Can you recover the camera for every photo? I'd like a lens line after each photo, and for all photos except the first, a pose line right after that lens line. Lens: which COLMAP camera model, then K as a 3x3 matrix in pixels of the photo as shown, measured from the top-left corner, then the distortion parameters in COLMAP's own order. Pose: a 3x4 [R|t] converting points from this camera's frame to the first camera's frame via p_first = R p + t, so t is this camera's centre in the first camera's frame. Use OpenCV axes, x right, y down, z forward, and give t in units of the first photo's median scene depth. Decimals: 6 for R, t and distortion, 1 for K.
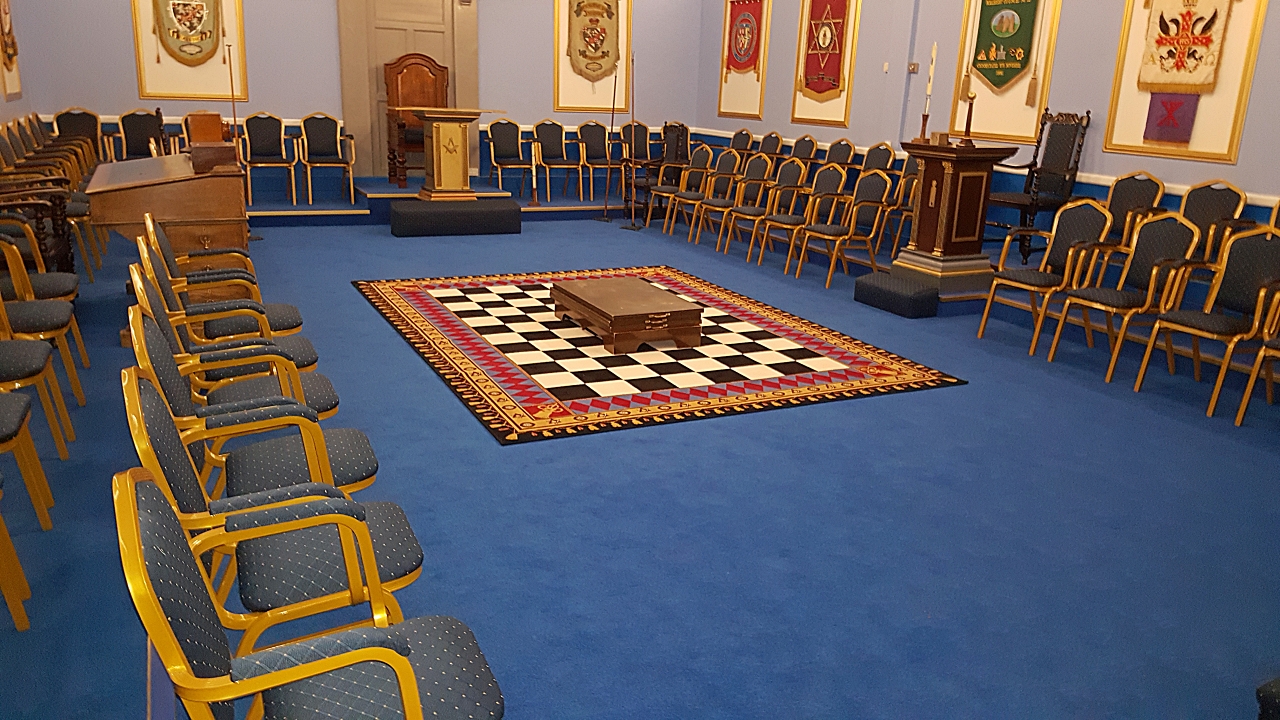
lens RADIAL K [[963.2, 0, 640.0], [0, 963.2, 360.0], [0, 0, 1]] dist [0.079304, -0.126995]
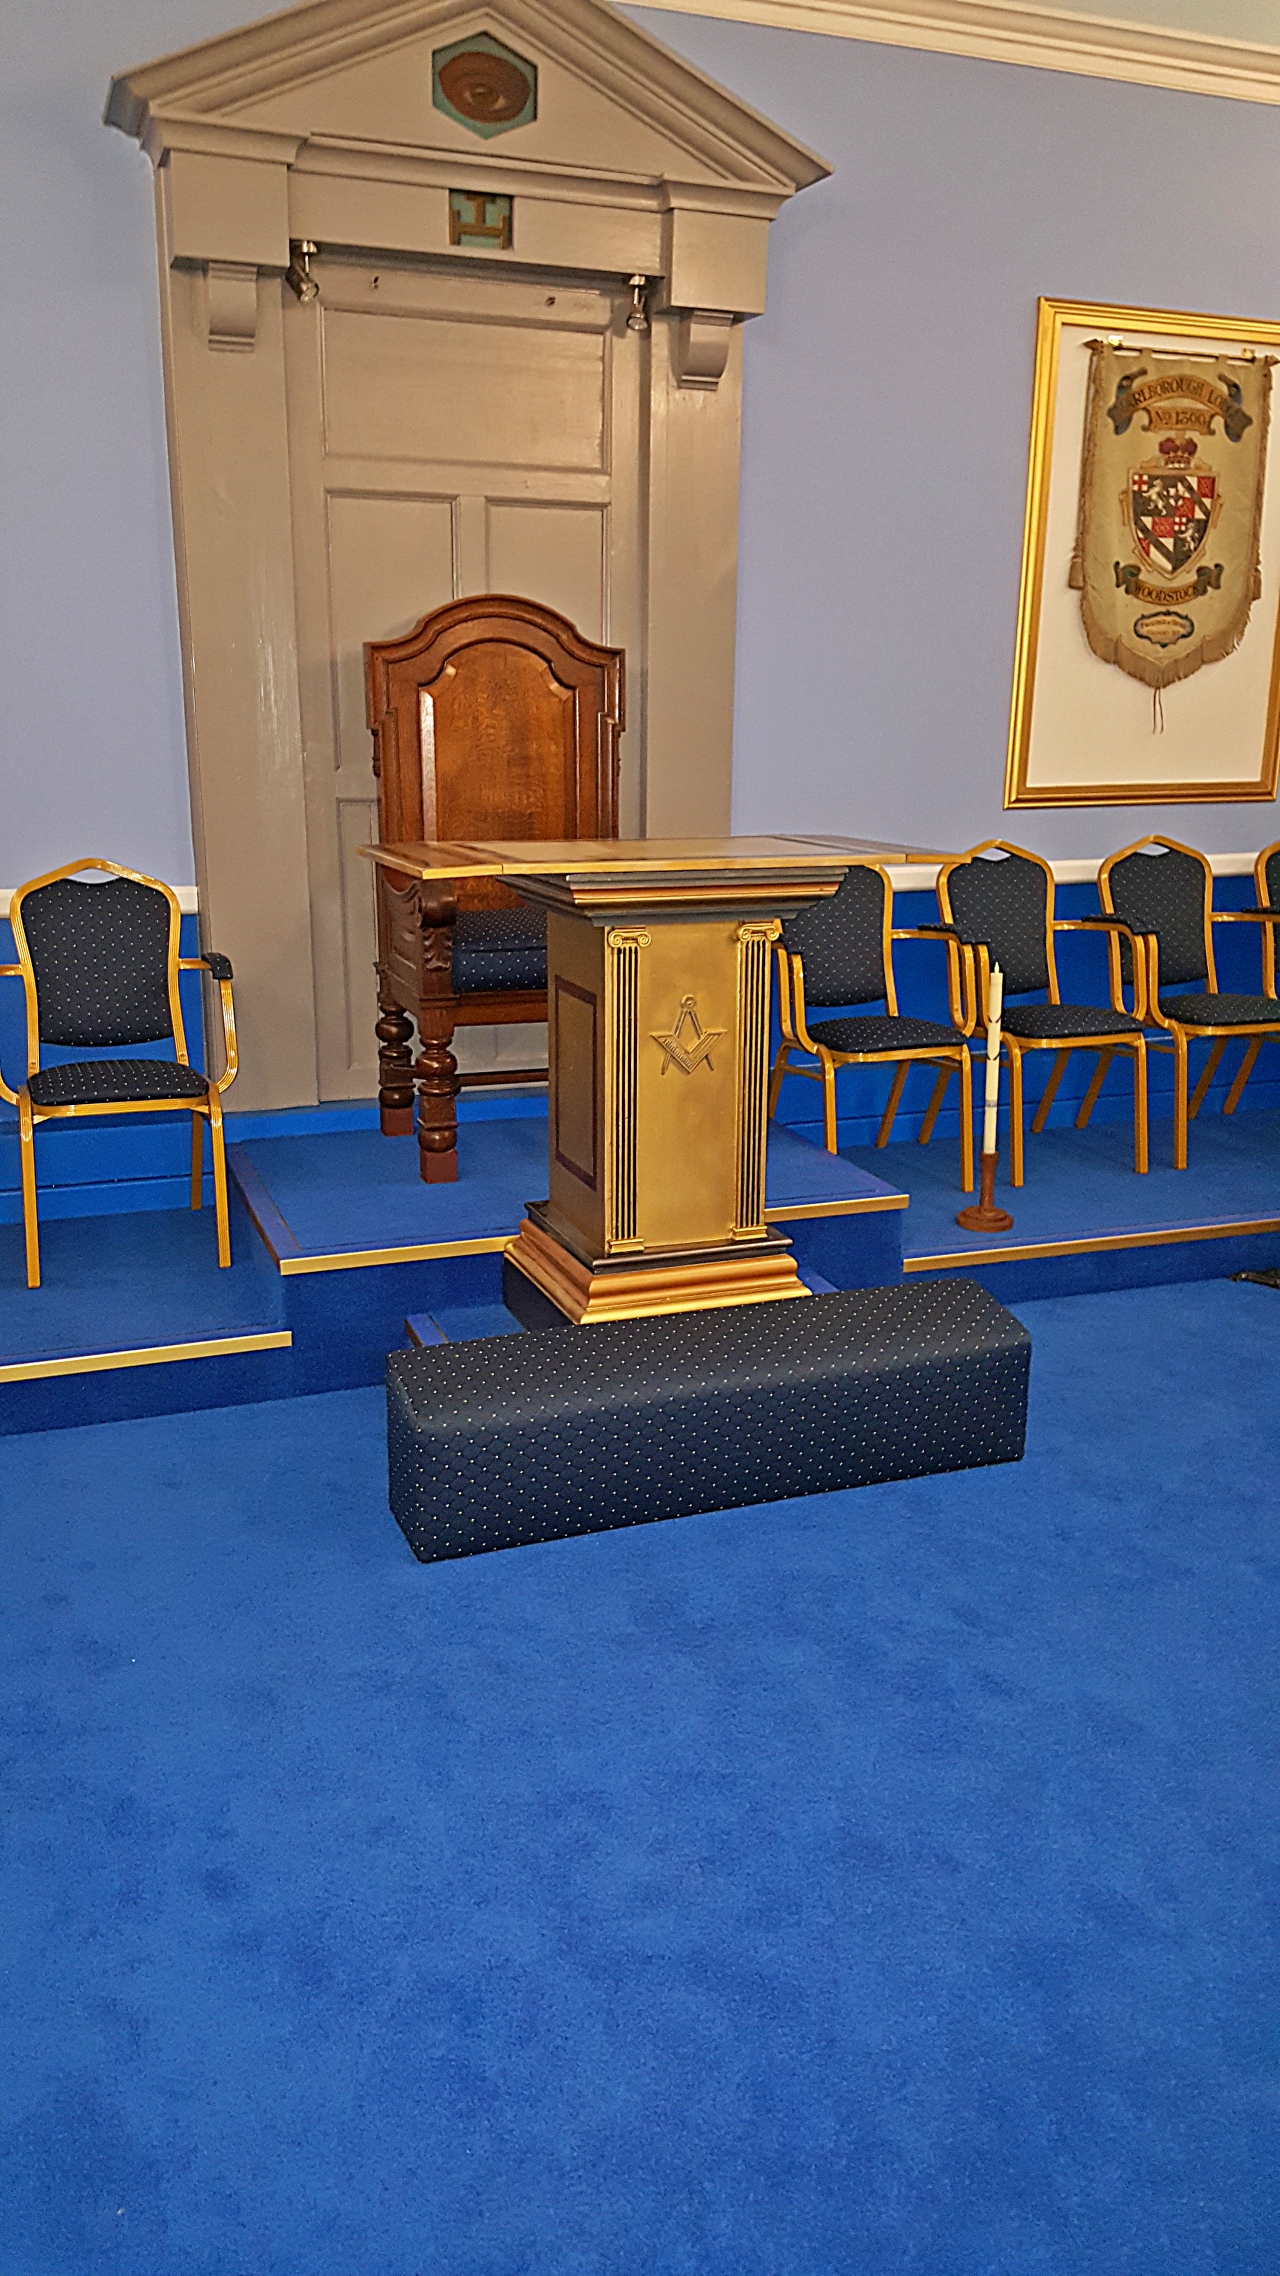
lens RADIAL K [[1753.5, 0, 640.0], [0, 1753.5, 1138.0], [0, 0, 1]] dist [0.162772, -0.335591]
pose [[0.995266, -0.002254, -0.097161, -0.147377], [-0.000089, 0.999709, -0.024108, -0.166163], [0.097187, 0.024002, 0.994977, 0.552246]]
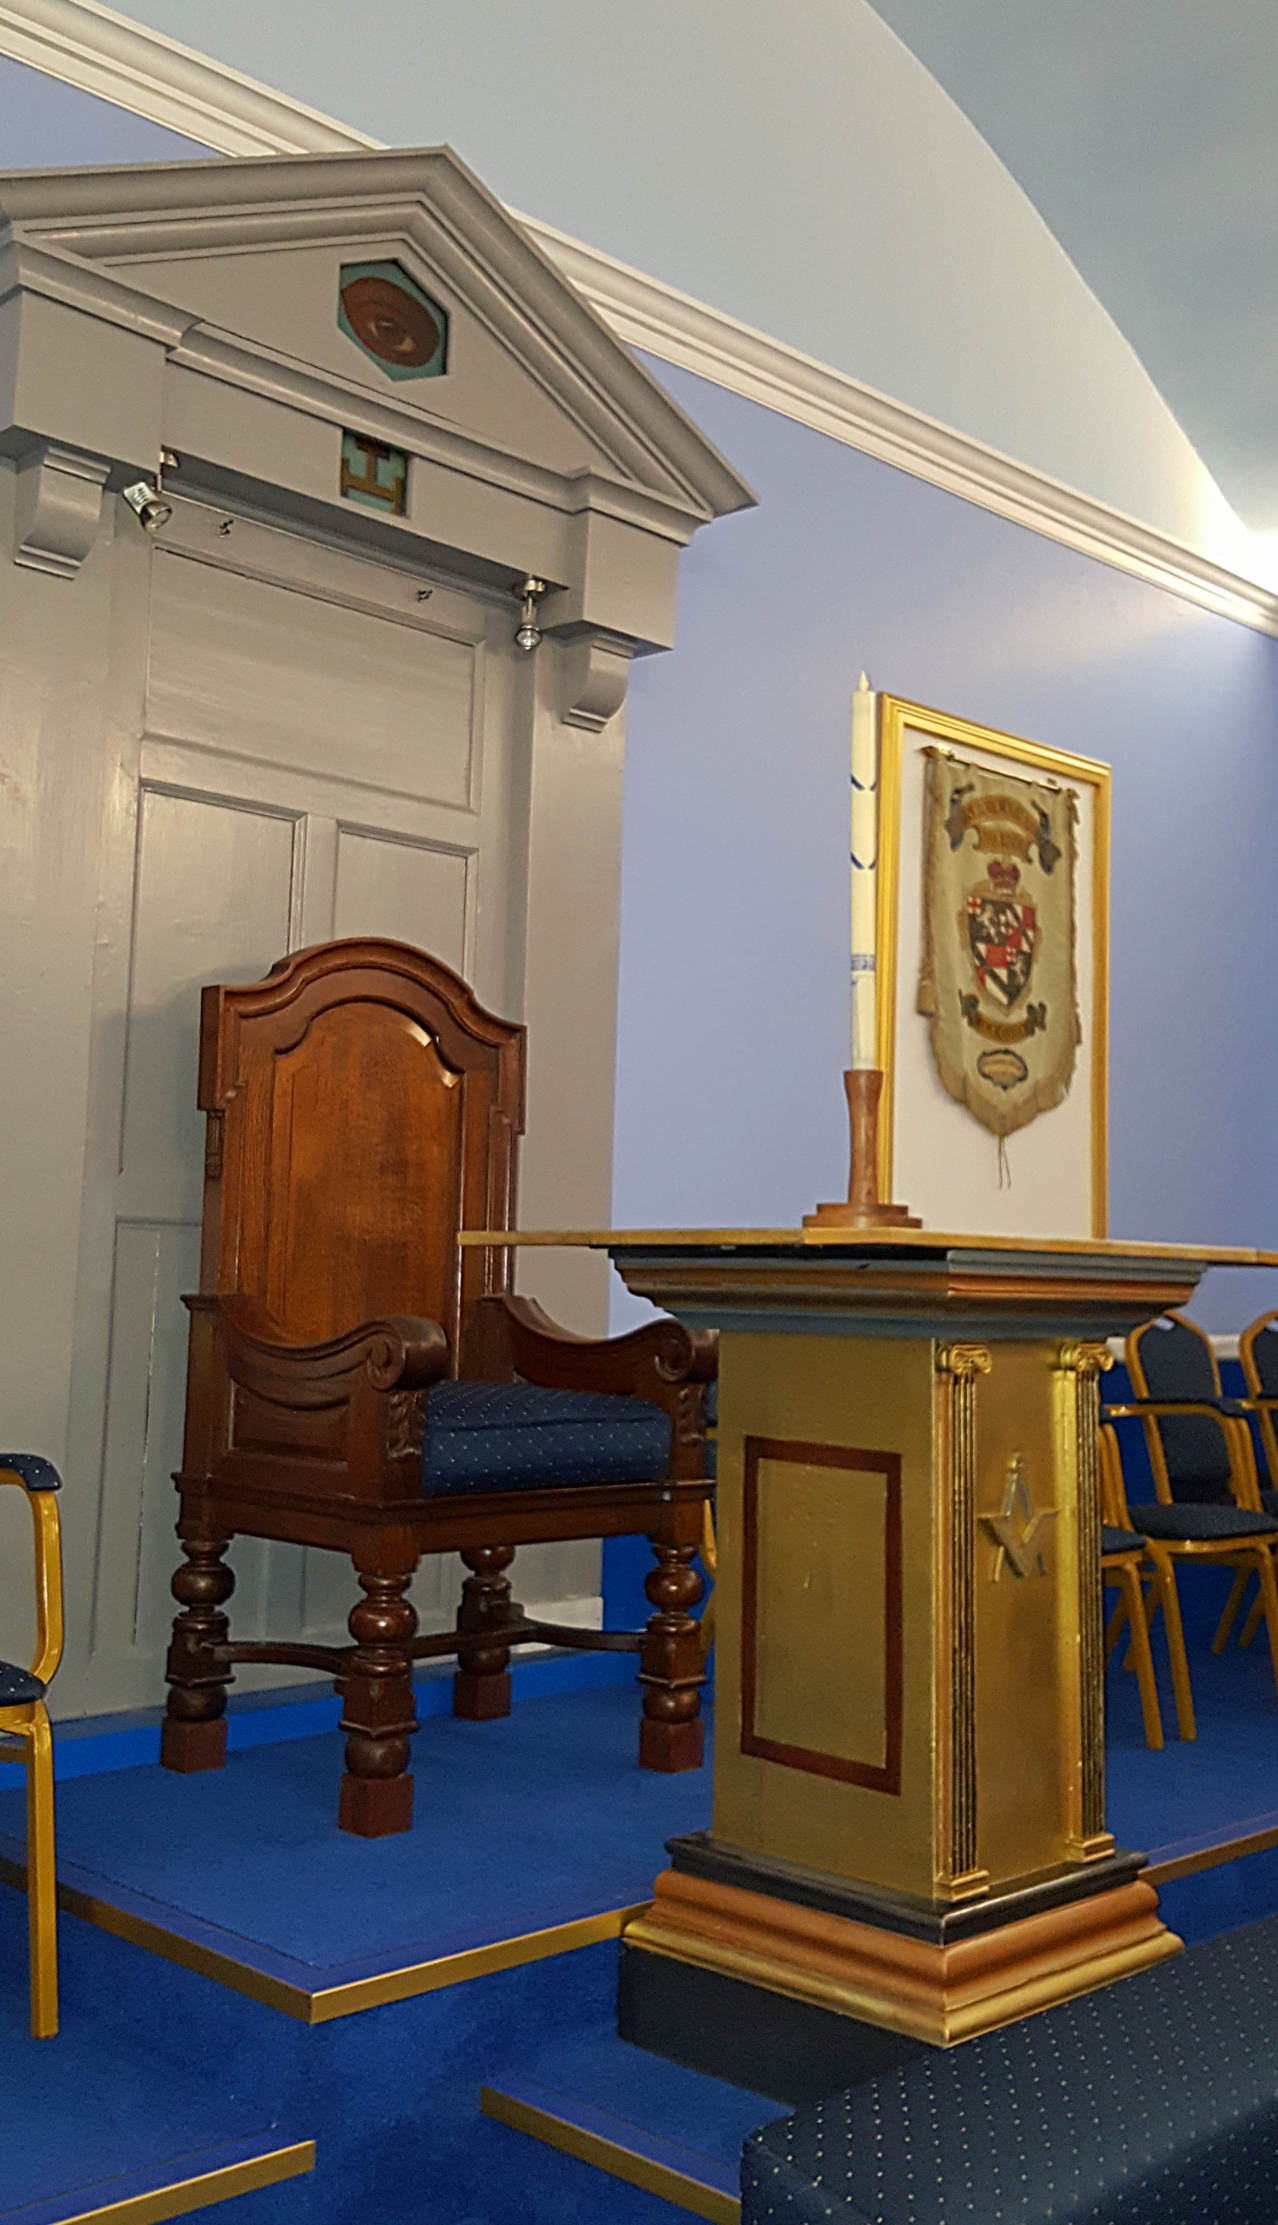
lens RADIAL K [[2076.3, 0, 633.3], [0, 2076.3, 1051.6], [0, 0, 1]] dist [0.070440, -0.004472]
pose [[0.948007, 0.020041, 0.317619, -0.288374], [0.094670, 0.935078, -0.341566, -0.164386], [-0.303843, 0.353876, 0.884563, 0.648013]]
